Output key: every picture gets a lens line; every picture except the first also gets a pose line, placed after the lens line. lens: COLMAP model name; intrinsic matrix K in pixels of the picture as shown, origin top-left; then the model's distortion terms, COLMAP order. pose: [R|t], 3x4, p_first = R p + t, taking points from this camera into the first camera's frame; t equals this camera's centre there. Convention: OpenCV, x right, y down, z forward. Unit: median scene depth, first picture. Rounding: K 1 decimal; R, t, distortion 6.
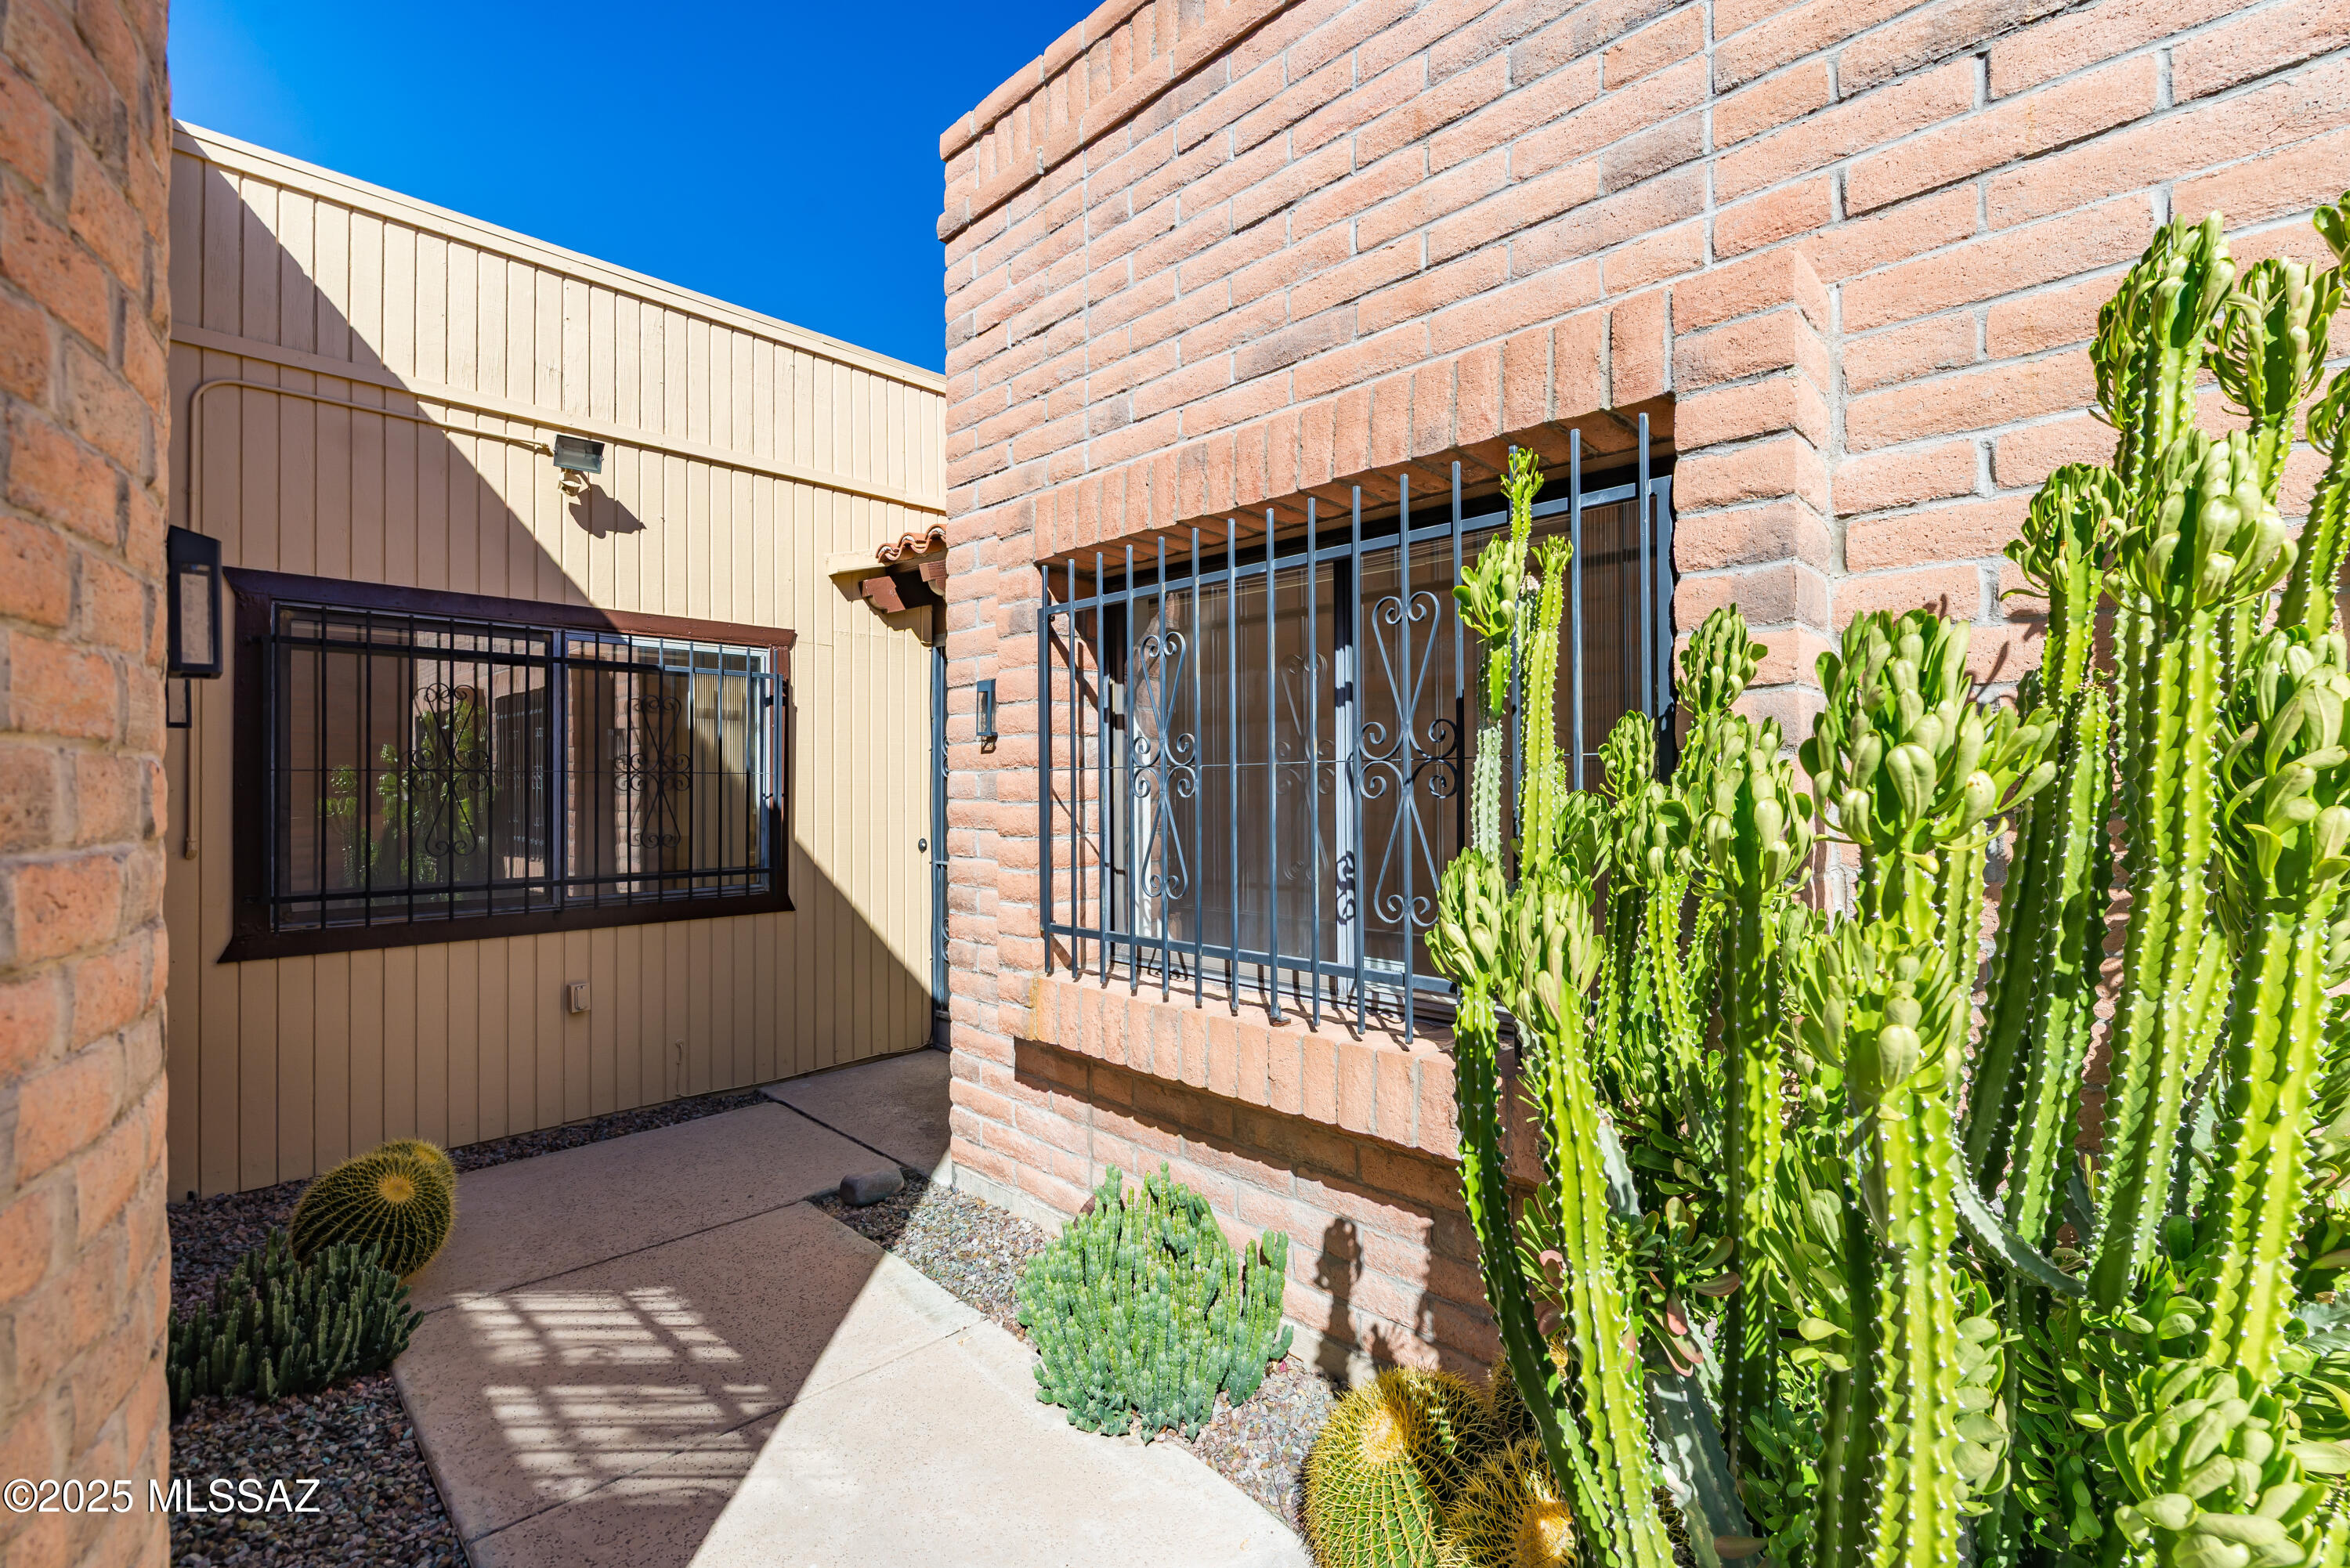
lens RADIAL K [[998.2, 0, 1183.2], [0, 998.2, 784.5], [0, 0, 1]] dist [-0.002345, -0.000741]
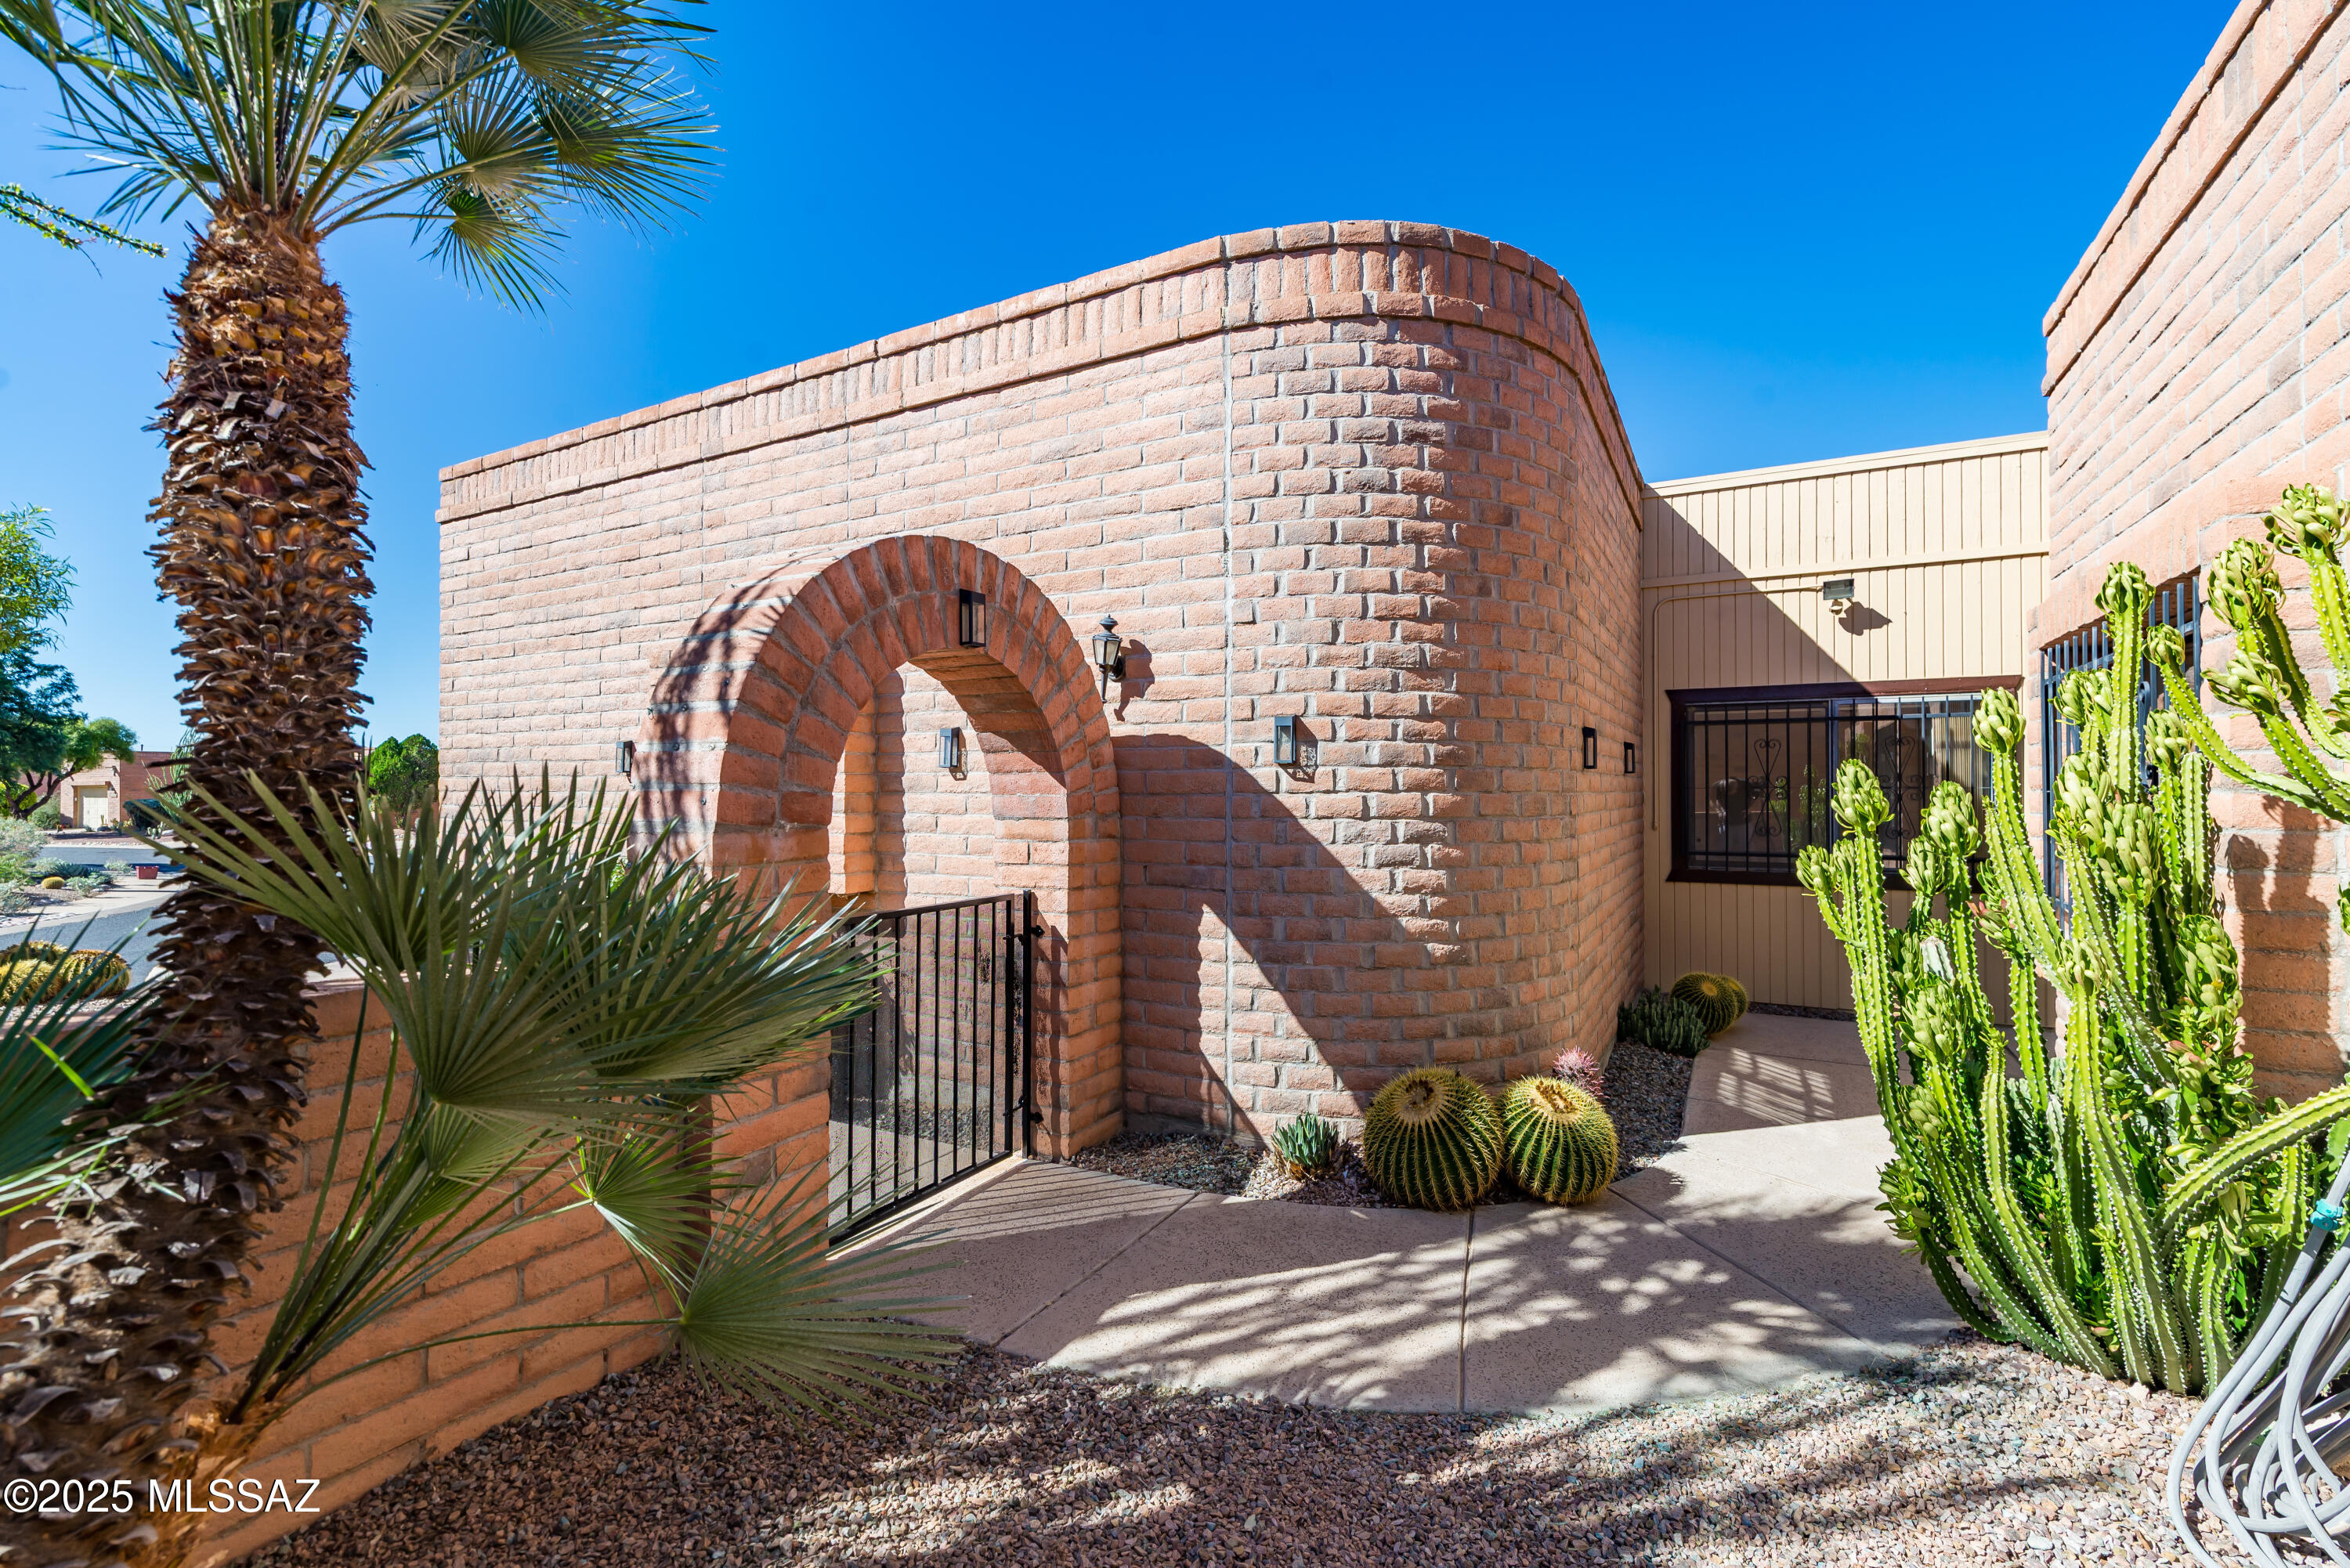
lens RADIAL K [[998.2, 0, 1184.1], [0, 998.2, 785.0], [0, 0, 1]] dist [-0.002345, -0.000741]
pose [[0.240552, -0.004149, -0.970627, 0.722286], [0.008211, 0.999964, -0.002240, -0.022365], [0.970601, -0.007431, 0.240578, -0.426093]]
